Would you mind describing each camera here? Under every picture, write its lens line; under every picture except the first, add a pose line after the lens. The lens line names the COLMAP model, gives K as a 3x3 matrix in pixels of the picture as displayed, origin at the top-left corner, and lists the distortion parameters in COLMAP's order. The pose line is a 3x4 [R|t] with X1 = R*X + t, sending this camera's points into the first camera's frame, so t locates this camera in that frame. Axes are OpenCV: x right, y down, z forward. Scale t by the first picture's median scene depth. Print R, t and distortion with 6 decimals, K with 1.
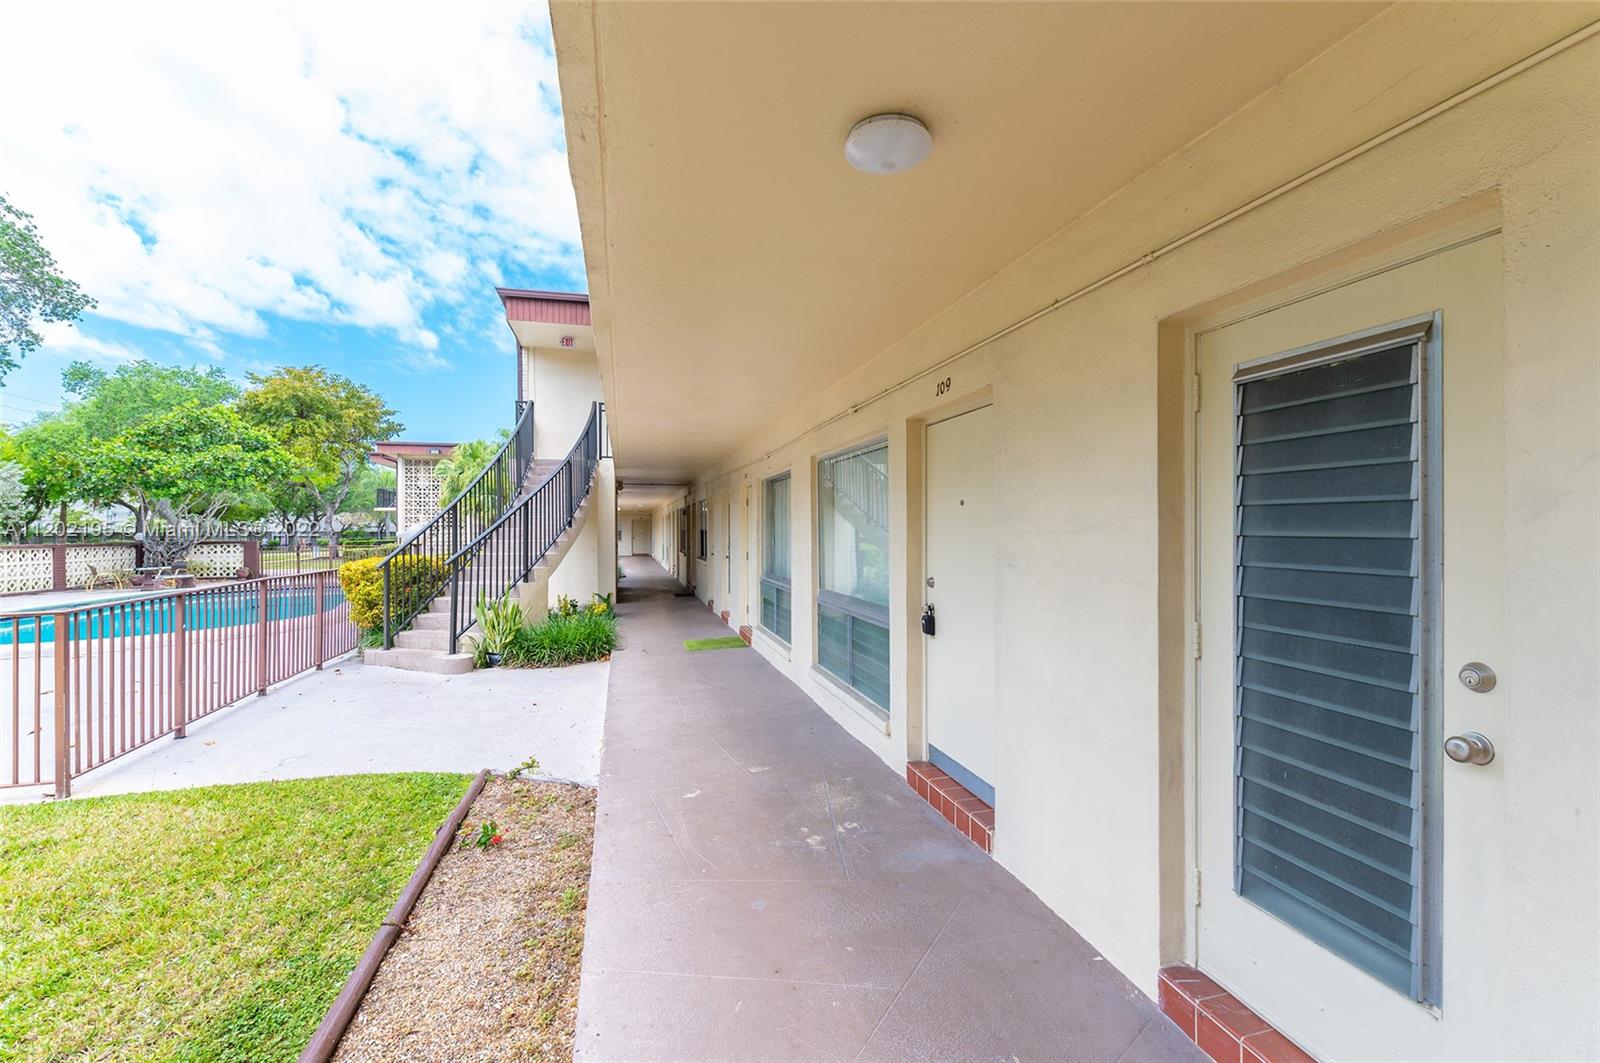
lens RADIAL K [[734.7, 0, 796.6], [0, 734.7, 518.7], [0, 0, 1]] dist [-0.000943, -0.000543]
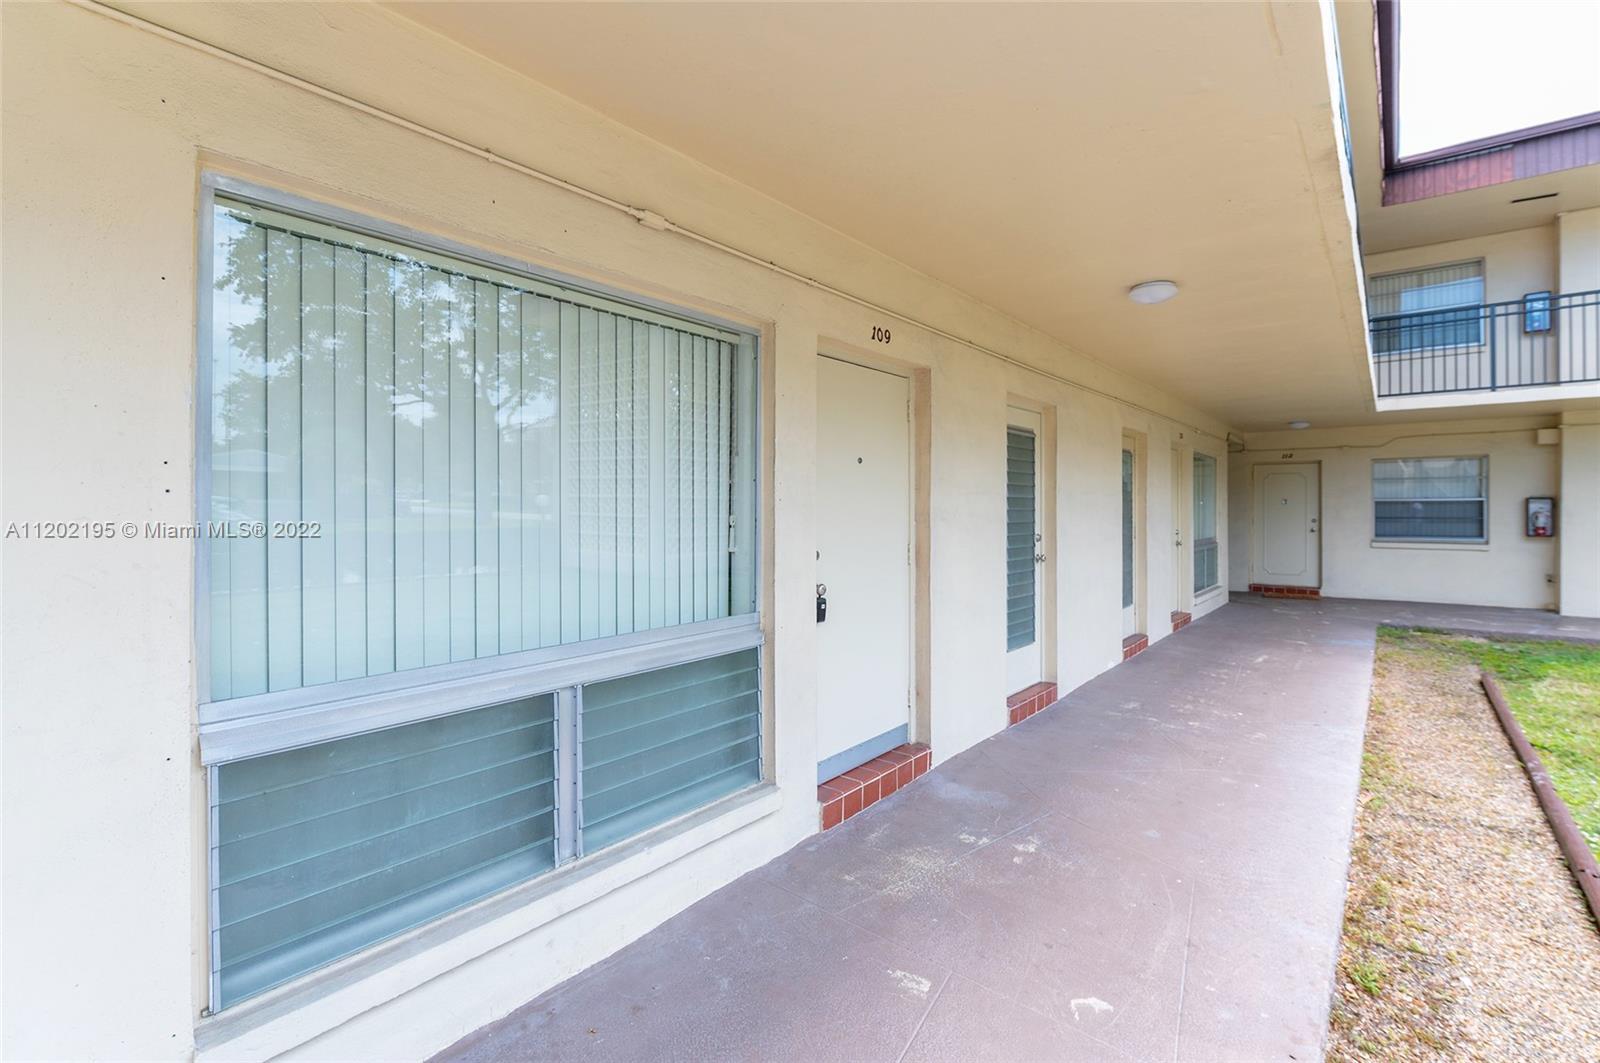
lens RADIAL K [[734.7, 0, 796.6], [0, 734.7, 518.7], [0, 0, 1]] dist [-0.000943, -0.000543]
pose [[-0.610033, -0.006932, 0.792346, -0.468067], [-0.006179, 0.999973, 0.003992, 0.047615], [-0.792352, -0.002461, -0.610059, 1.656642]]
